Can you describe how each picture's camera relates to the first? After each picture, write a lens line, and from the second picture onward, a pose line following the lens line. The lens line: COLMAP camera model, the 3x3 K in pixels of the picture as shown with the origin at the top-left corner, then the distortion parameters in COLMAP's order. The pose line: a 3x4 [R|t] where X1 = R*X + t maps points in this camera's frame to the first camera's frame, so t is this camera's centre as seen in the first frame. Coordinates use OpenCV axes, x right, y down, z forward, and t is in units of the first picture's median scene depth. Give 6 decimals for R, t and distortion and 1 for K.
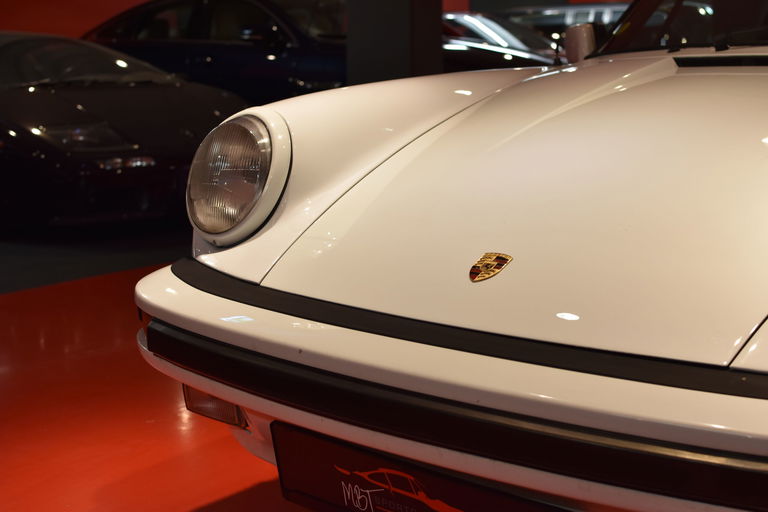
lens RADIAL K [[1131.1, 0, 384.0], [0, 1131.1, 256.0], [0, 0, 1]] dist [-0.186028, -0.015800]
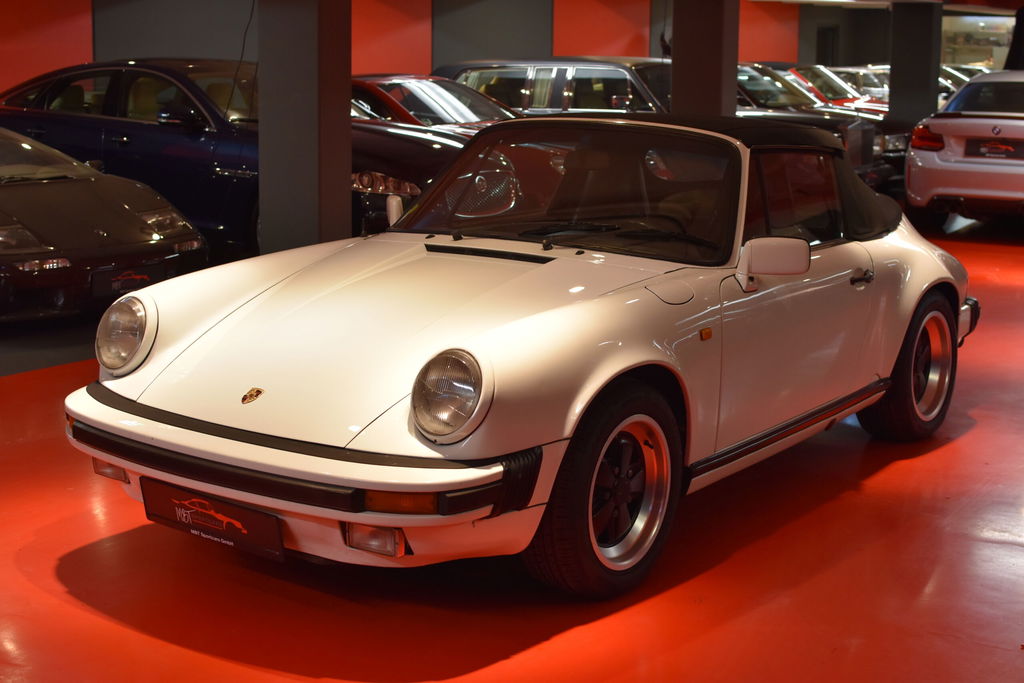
lens RADIAL K [[1508.1, 0, 512.0], [0, 1508.1, 341.5], [0, 0, 1]] dist [-0.186028, -0.015800]
pose [[0.995621, 0.006132, 0.093284, 0.230084], [-0.007751, 0.999825, 0.017004, -0.100995], [-0.093164, -0.017653, 0.995494, -1.232566]]
